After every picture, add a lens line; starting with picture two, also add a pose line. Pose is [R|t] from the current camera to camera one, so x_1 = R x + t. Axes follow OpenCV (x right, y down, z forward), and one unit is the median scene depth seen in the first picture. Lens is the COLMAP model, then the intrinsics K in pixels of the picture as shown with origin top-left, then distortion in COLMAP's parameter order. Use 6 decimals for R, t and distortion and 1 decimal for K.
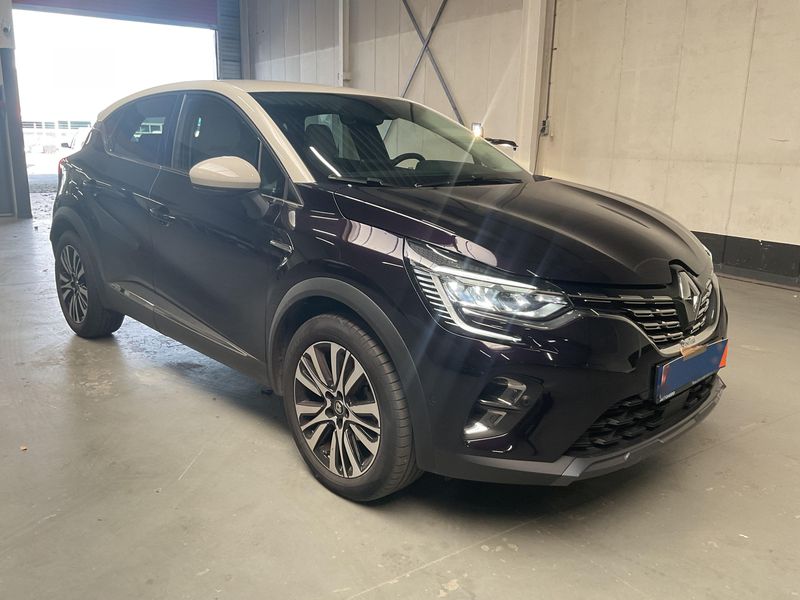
lens RADIAL K [[668.9, 0, 401.4], [0, 668.9, 302.0], [0, 0, 1]] dist [0.006018, -0.030439]
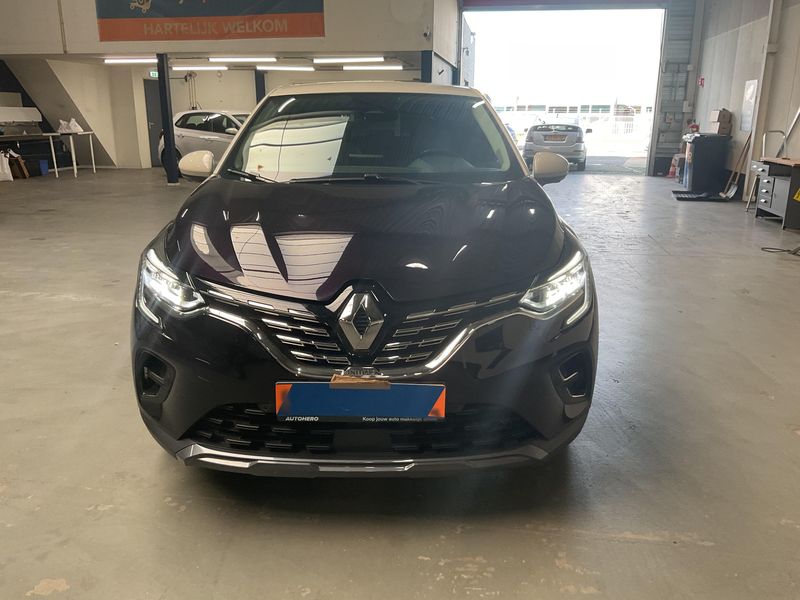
lens RADIAL K [[668.9, 0, 401.2], [0, 668.9, 299.1], [0, 0, 1]] dist [0.006018, -0.030439]
pose [[0.723057, 0.166275, -0.670479, 0.157571], [-0.151750, 0.985123, 0.080654, -0.017013], [0.673915, 0.043428, 0.737532, 0.058104]]
